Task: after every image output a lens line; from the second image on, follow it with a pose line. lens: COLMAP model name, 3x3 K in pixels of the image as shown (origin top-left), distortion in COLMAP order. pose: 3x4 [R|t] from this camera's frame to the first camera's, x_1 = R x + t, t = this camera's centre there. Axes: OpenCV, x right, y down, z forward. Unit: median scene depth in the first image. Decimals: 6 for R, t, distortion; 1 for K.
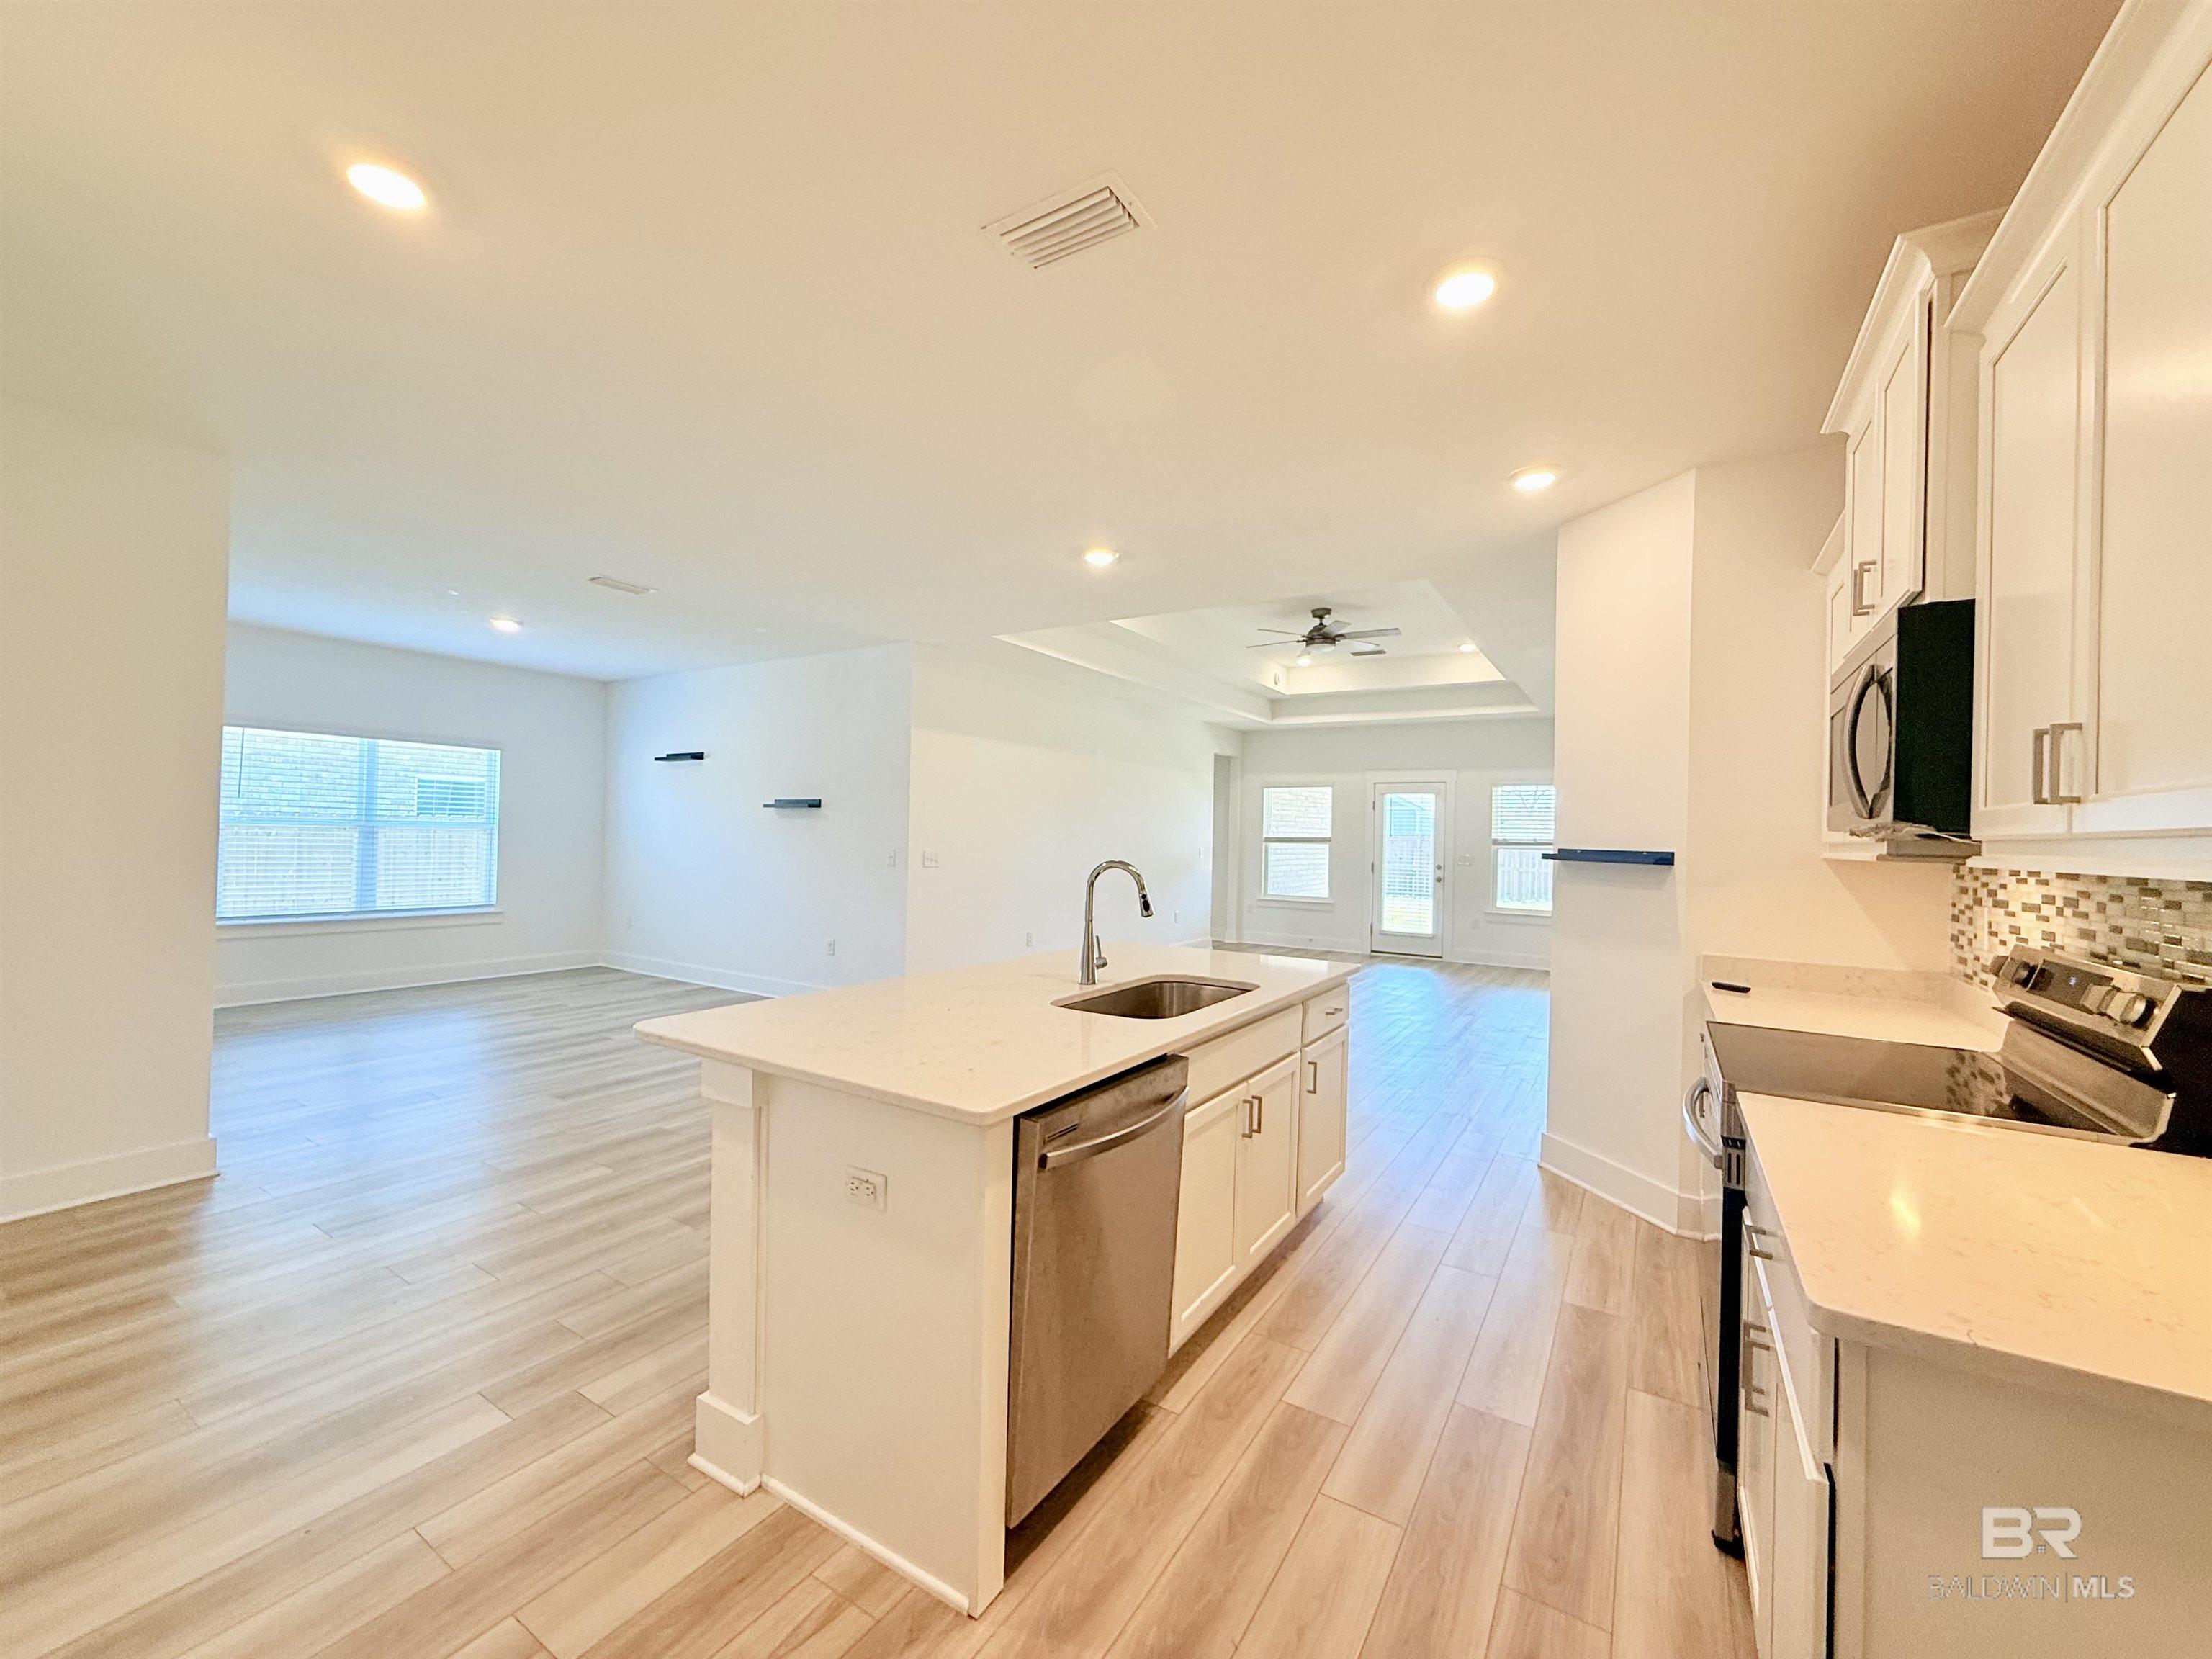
lens RADIAL K [[882.3, 0, 1098.9], [0, 882.3, 828.8], [0, 0, 1]] dist [-0.000156, -0.000233]
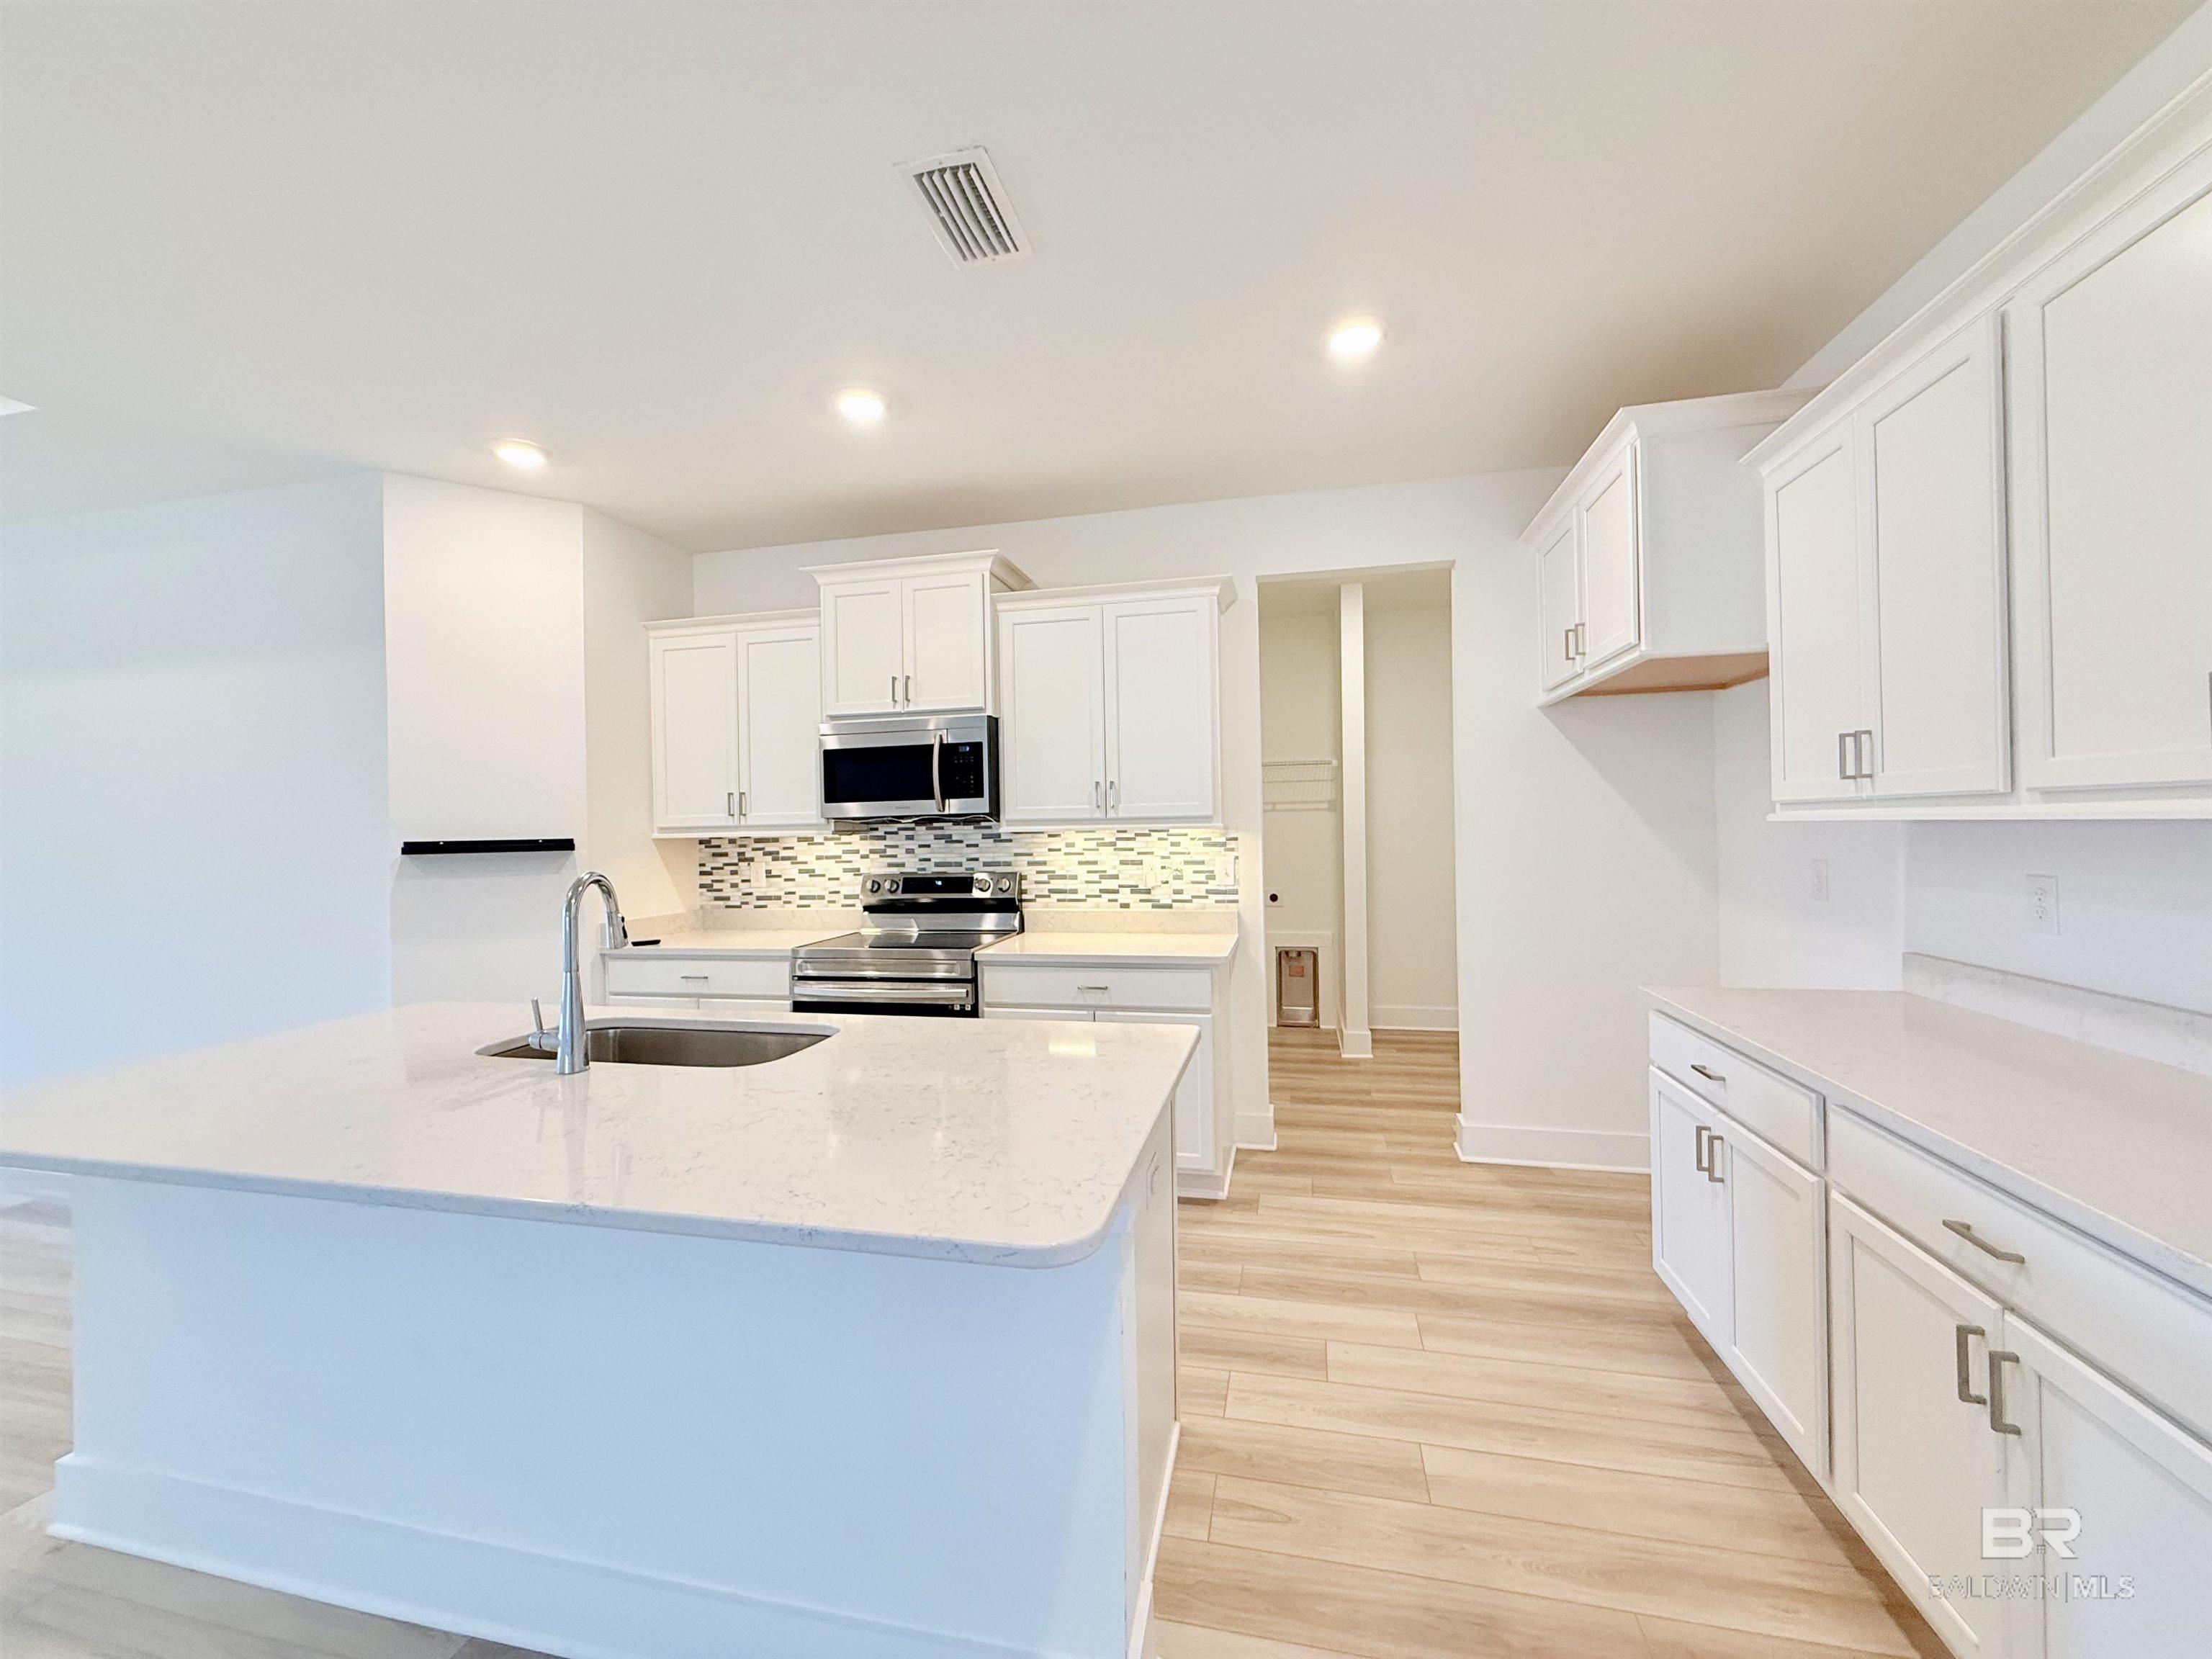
lens RADIAL K [[882.3, 0, 1098.9], [0, 882.3, 828.8], [0, 0, 1]] dist [-0.000156, -0.000233]
pose [[-0.333392, -0.021173, 0.942550, -0.267975], [0.005038, 0.999694, 0.024238, -0.004090], [-0.942775, 0.012829, -0.333184, 0.313606]]
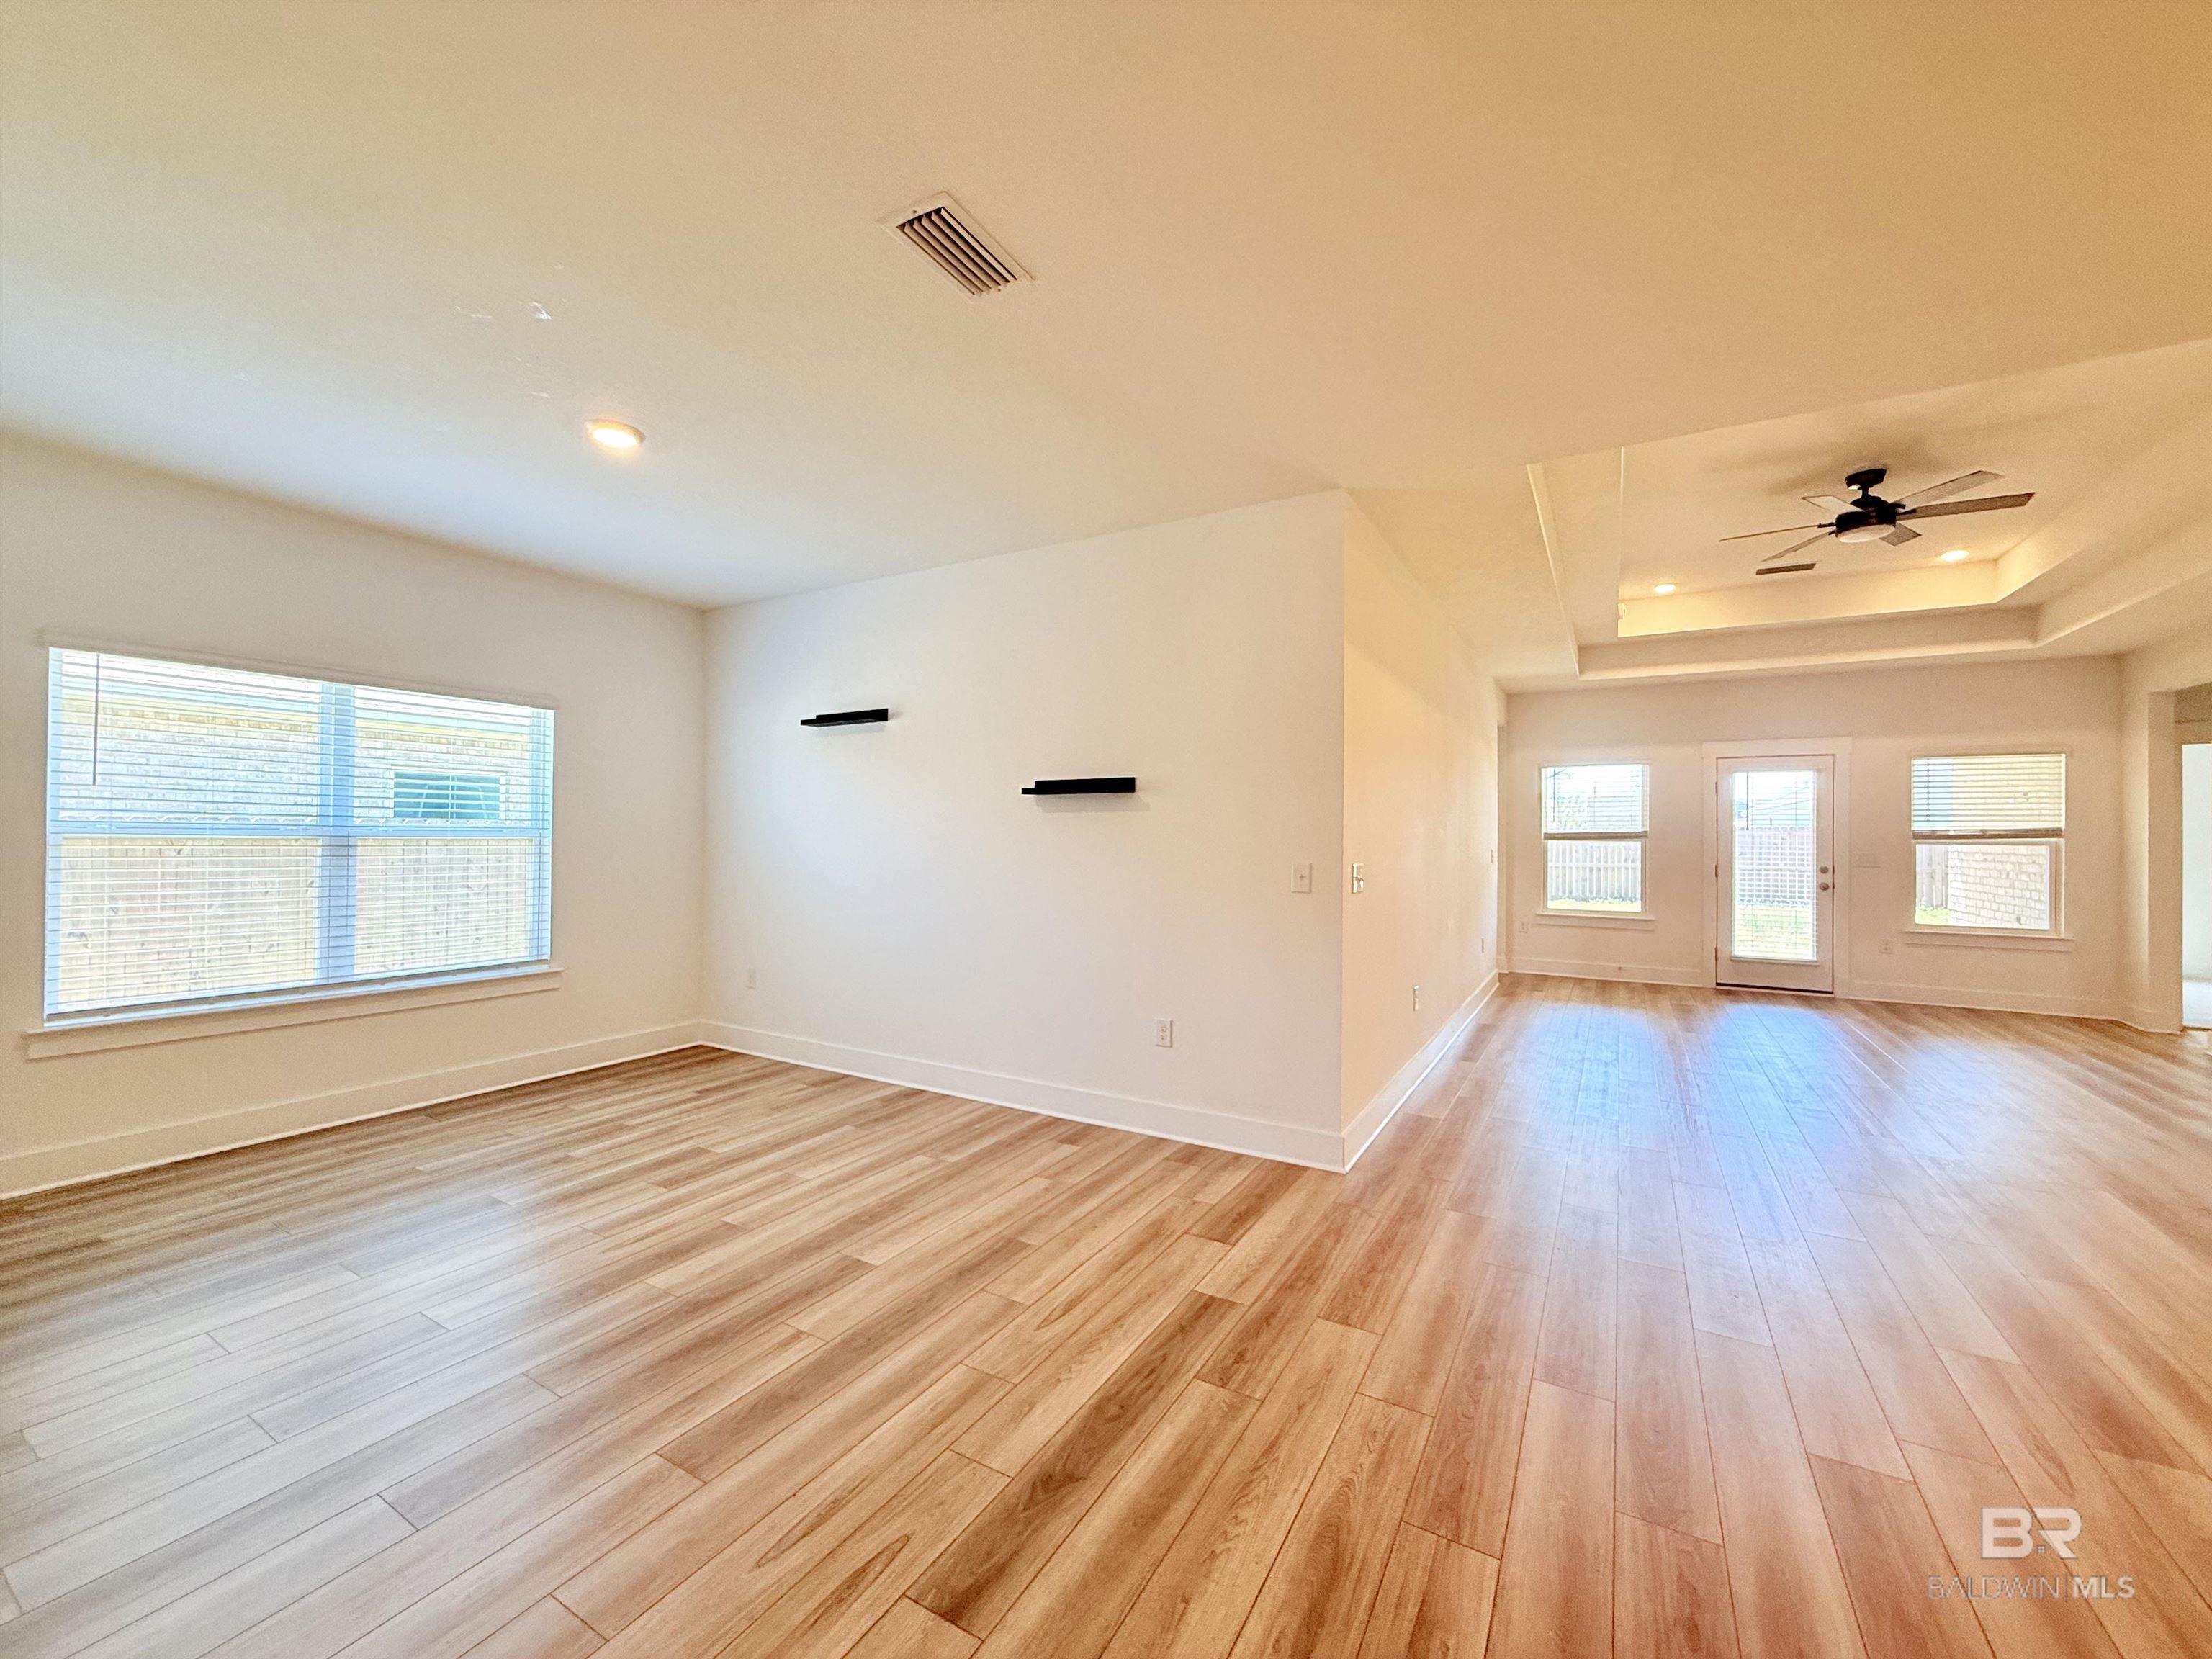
lens RADIAL K [[882.3, 0, 1098.9], [0, 882.3, 828.8], [0, 0, 1]] dist [-0.000156, -0.000233]
pose [[0.999371, -0.015338, 0.031975, -0.326382], [0.015350, 0.999882, -0.000139, 0.000038], [-0.031969, 0.000629, 0.999489, 0.380462]]
